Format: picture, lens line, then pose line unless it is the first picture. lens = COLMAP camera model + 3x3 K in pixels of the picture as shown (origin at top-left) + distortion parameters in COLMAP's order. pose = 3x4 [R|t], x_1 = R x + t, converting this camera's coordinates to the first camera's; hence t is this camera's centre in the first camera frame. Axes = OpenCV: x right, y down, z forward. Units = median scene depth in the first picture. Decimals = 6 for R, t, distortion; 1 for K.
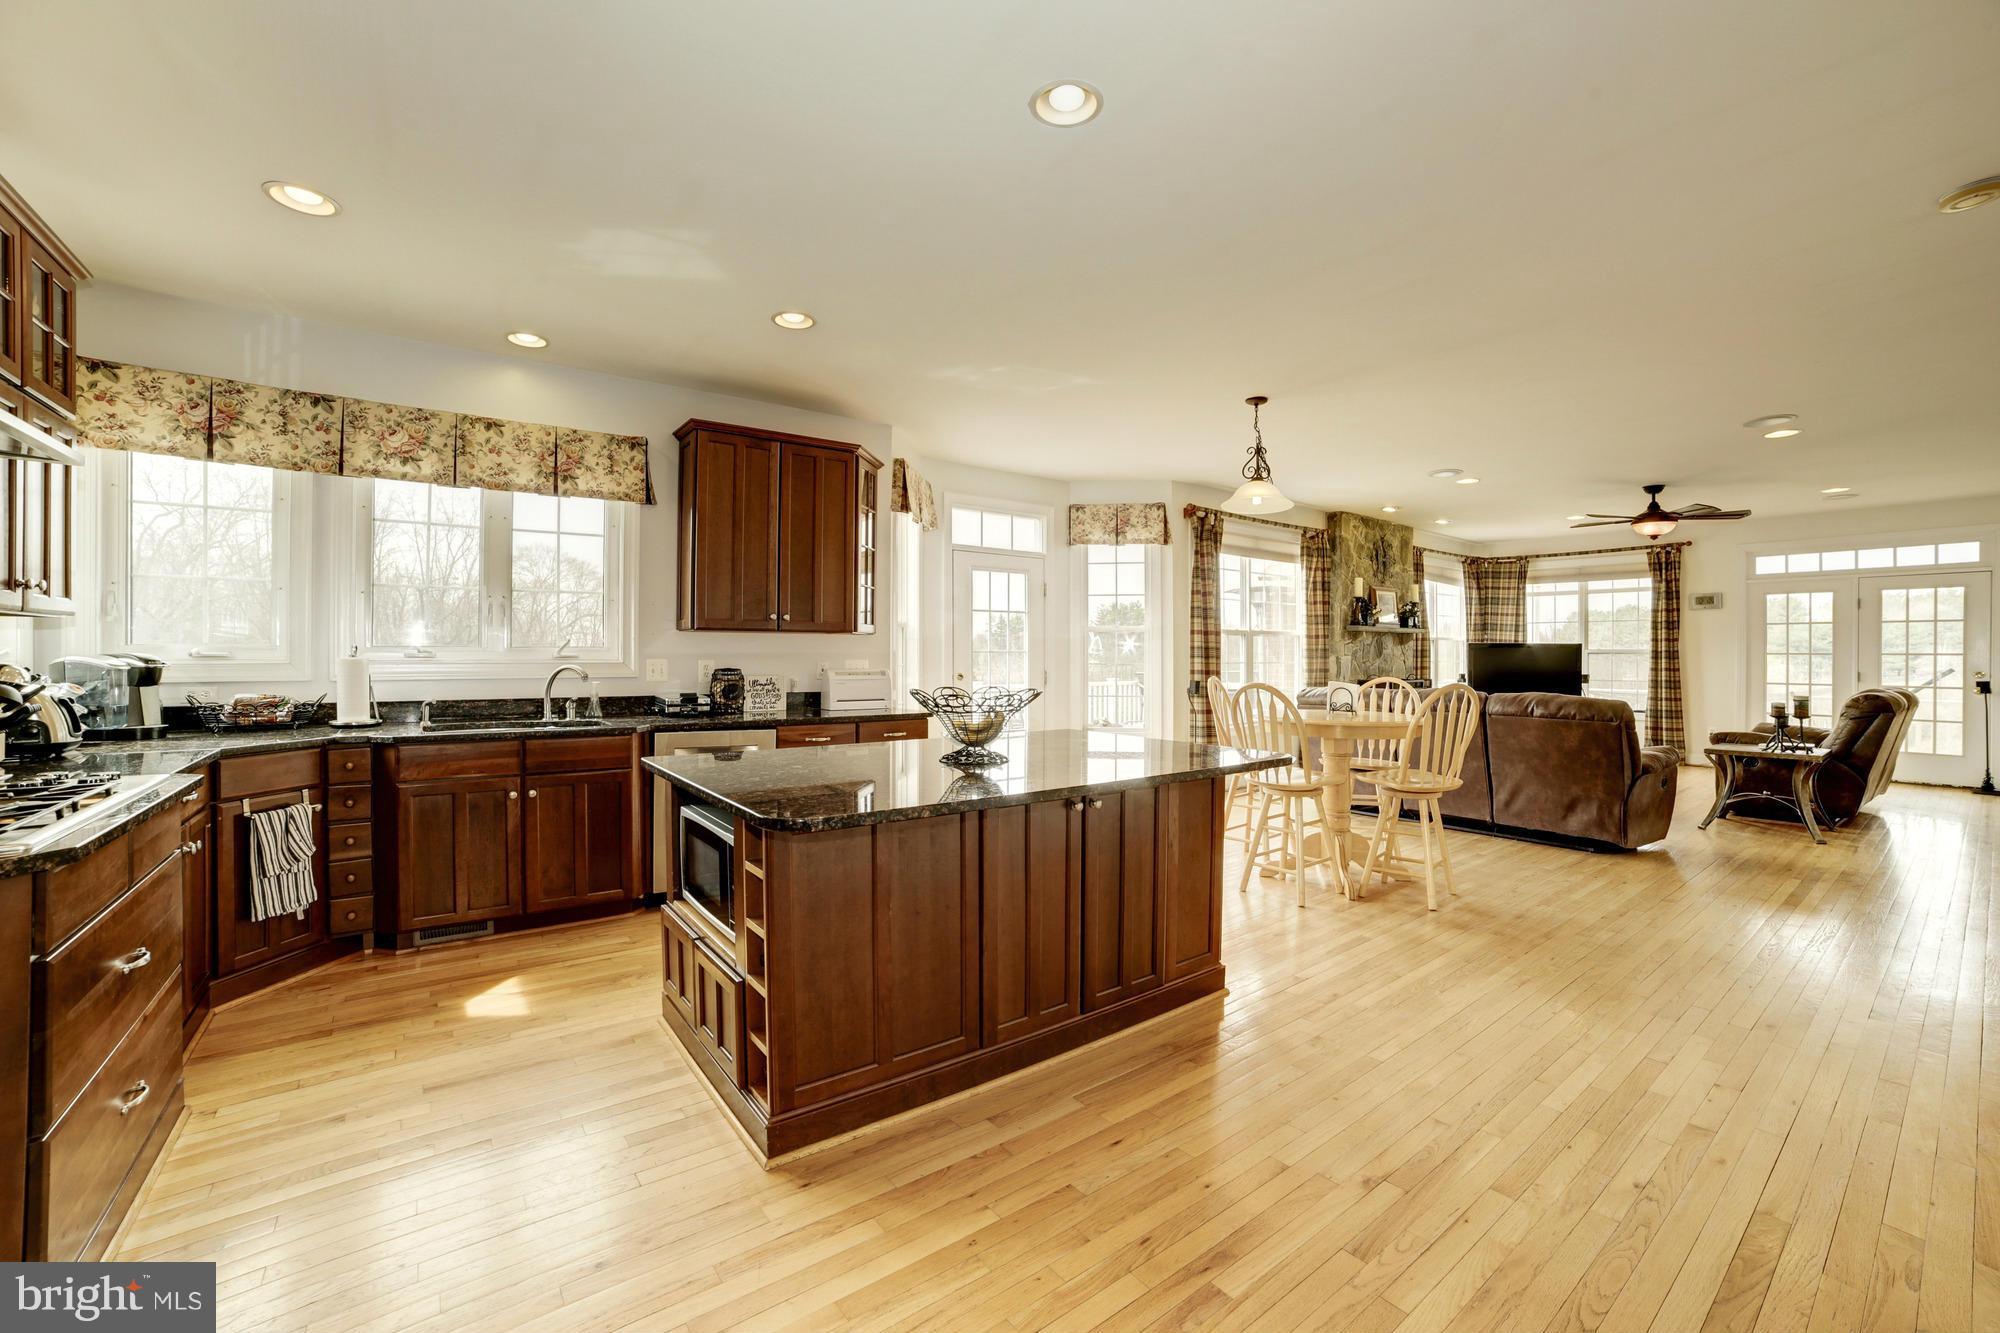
lens RADIAL K [[835.3, 0, 991.7], [0, 835.3, 658.6], [0, 0, 1]] dist [-0.076167, 0.038661]
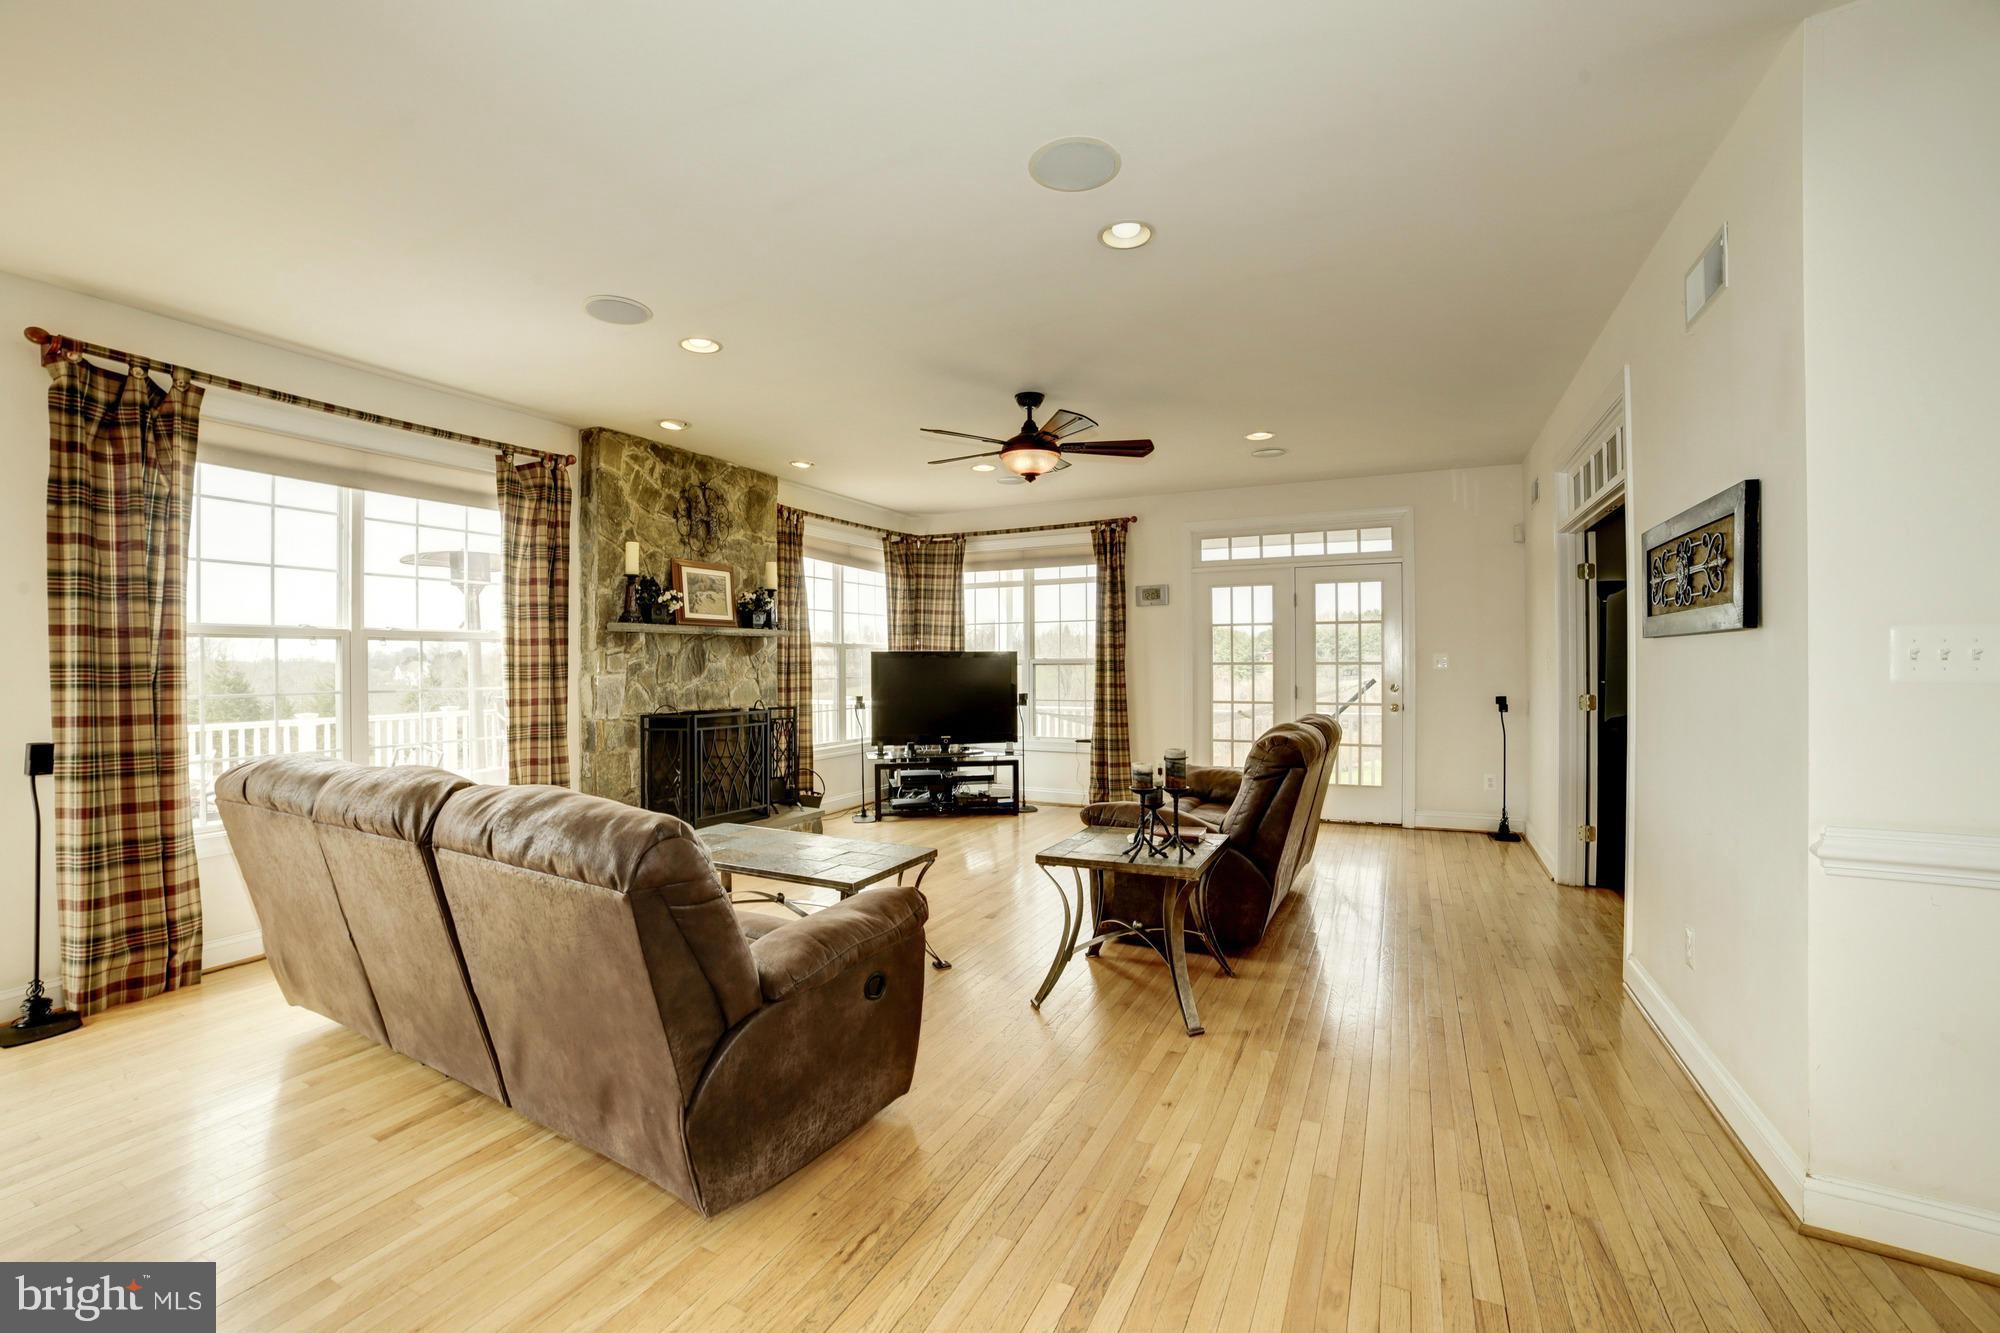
lens RADIAL K [[835.3, 0, 991.7], [0, 835.3, 658.6], [0, 0, 1]] dist [-0.076167, 0.038661]
pose [[0.909273, -0.007496, 0.416134, 0.409926], [0.012696, 0.999872, -0.009730, -0.005089], [-0.416007, 0.014131, 0.909251, 0.337935]]
